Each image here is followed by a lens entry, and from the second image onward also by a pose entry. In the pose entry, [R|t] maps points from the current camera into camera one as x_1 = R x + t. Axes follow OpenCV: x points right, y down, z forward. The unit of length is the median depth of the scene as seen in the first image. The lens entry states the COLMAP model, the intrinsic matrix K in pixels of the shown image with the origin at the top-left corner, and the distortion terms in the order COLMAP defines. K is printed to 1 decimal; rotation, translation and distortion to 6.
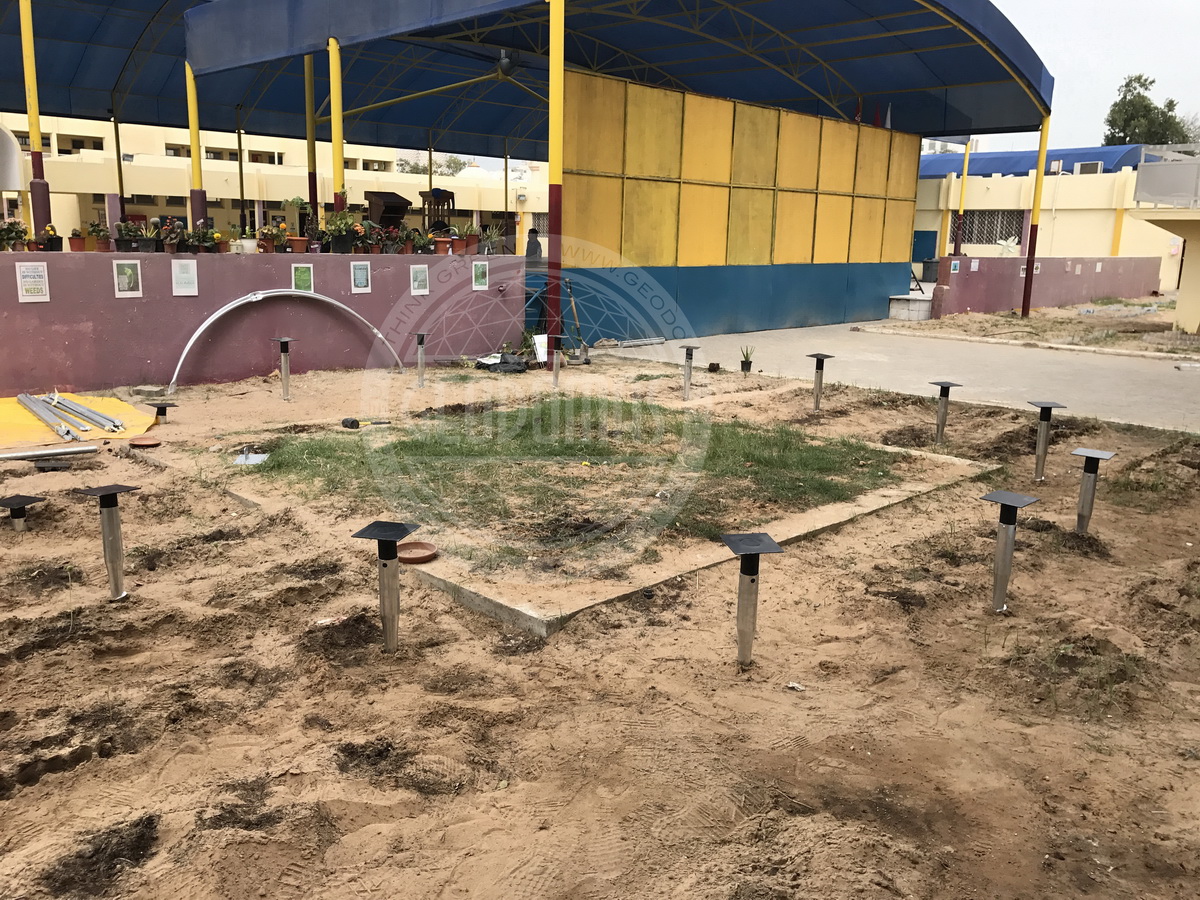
lens RADIAL K [[977.9, 0, 600.0], [0, 977.9, 450.0], [0, 0, 1]] dist [0.003252, 0.004052]
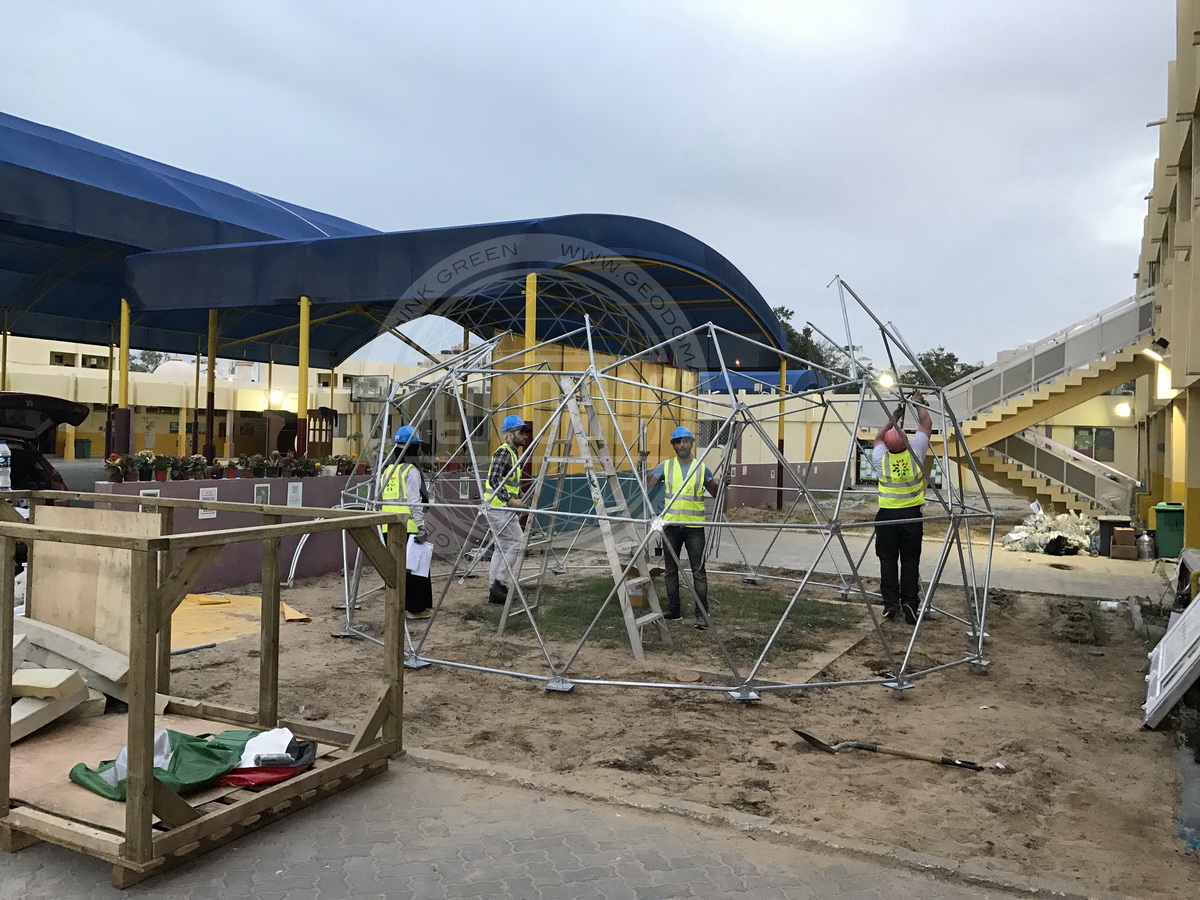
lens RADIAL K [[980.3, 0, 600.9], [0, 980.3, 433.6], [0, 0, 1]] dist [0.011000, 0.009927]
pose [[0.951042, 0.007967, 0.308960, -0.232625], [0.057171, 0.977880, -0.201202, 0.013127], [-0.303729, 0.209015, 0.929549, -0.174501]]
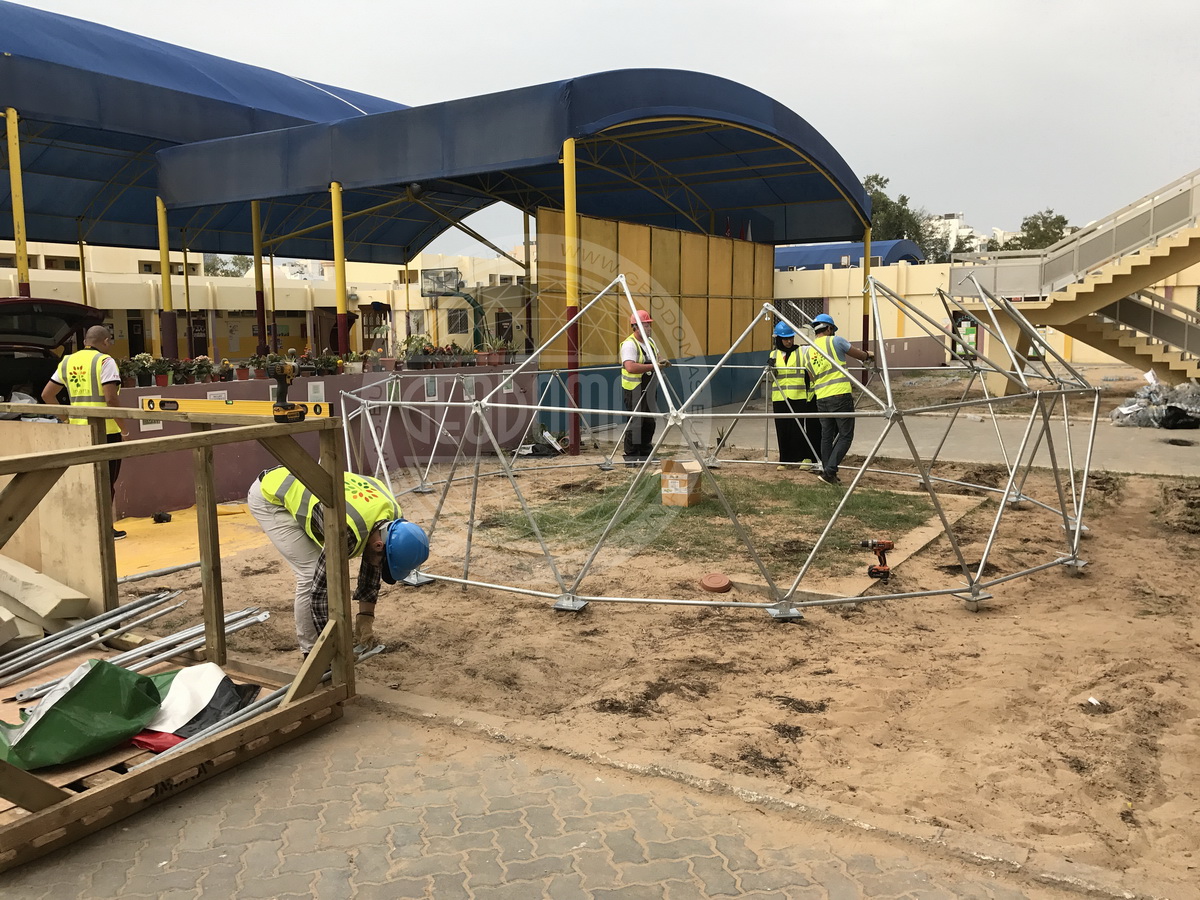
lens RADIAL K [[973.8, 0, 600.0], [0, 973.8, 450.0], [0, 0, 1]] dist [0.022727, -0.016646]
pose [[0.975117, -0.063108, 0.212521, -0.181426], [0.081300, 0.993635, -0.077974, 0.005058], [-0.206247, 0.093312, 0.974041, -0.118461]]
